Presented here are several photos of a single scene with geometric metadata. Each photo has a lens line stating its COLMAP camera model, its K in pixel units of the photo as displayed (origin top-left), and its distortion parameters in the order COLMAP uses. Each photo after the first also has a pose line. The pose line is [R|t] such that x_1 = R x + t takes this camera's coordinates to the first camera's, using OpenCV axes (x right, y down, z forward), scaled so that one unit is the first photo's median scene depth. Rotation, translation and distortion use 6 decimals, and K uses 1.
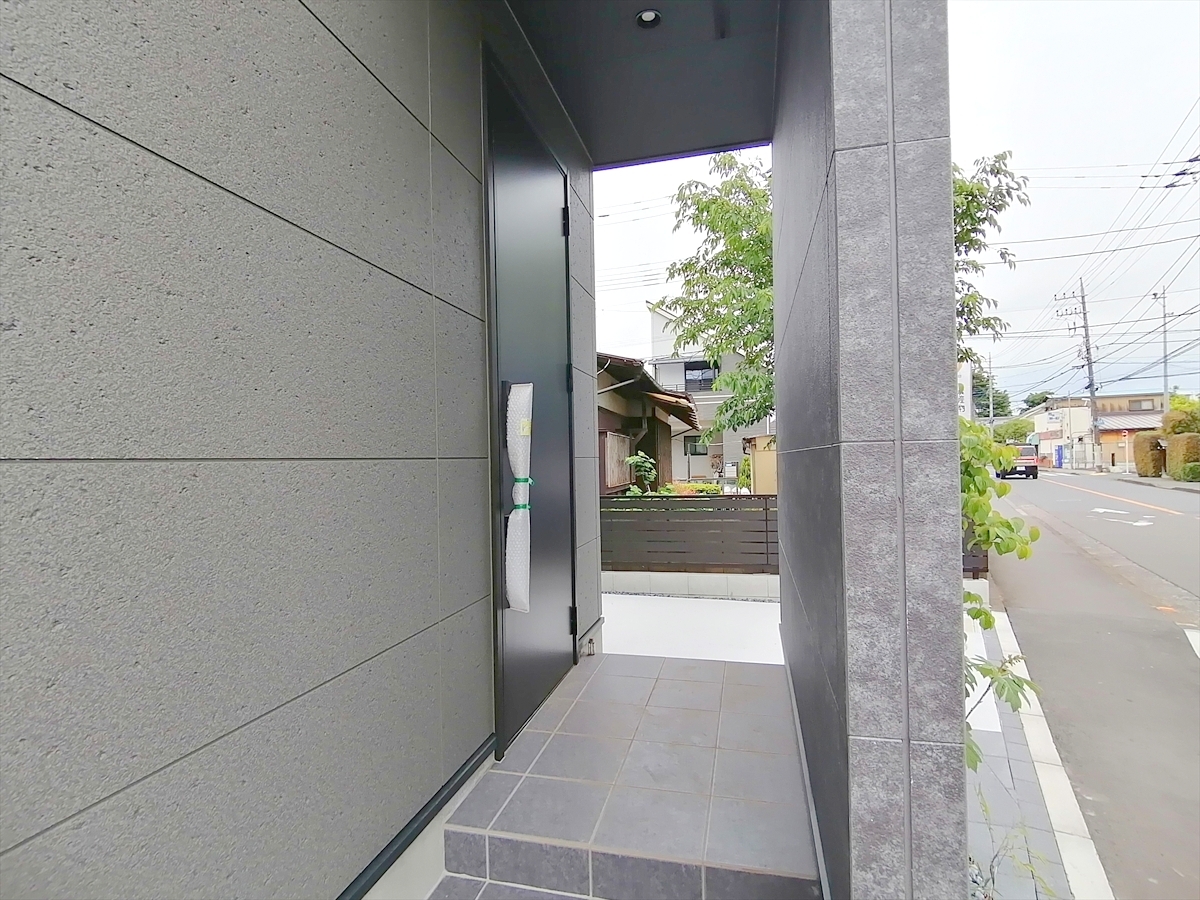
lens RADIAL K [[613.9, 0, 602.1], [0, 613.9, 454.9], [0, 0, 1]] dist [-0.003957, -0.000703]
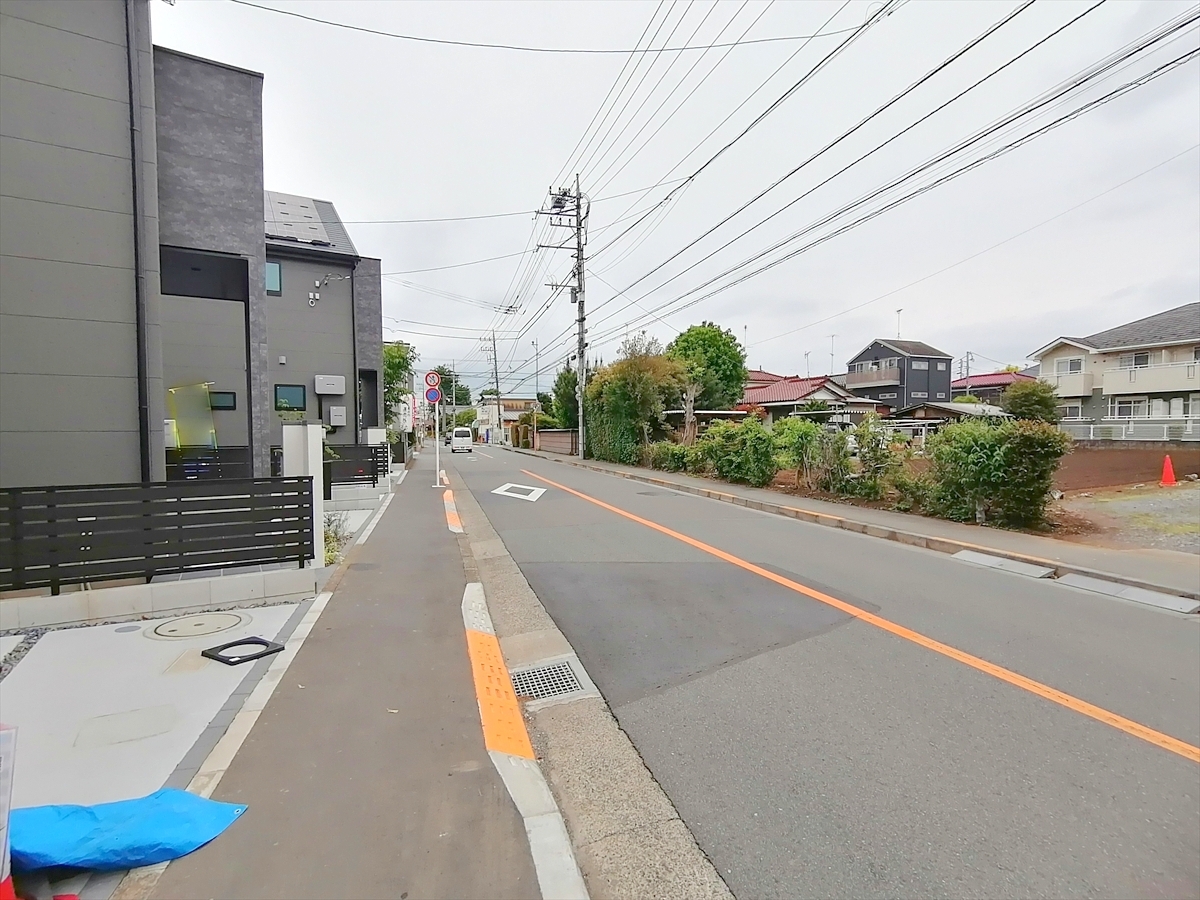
lens RADIAL K [[613.9, 0, 602.1], [0, 613.9, 454.9], [0, 0, 1]] dist [-0.003957, -0.000703]
pose [[0.709242, -0.010447, 0.704888, -0.157006], [-0.014502, 0.999462, 0.029405, 0.000918], [-0.704816, -0.031078, 0.708709, -0.329682]]
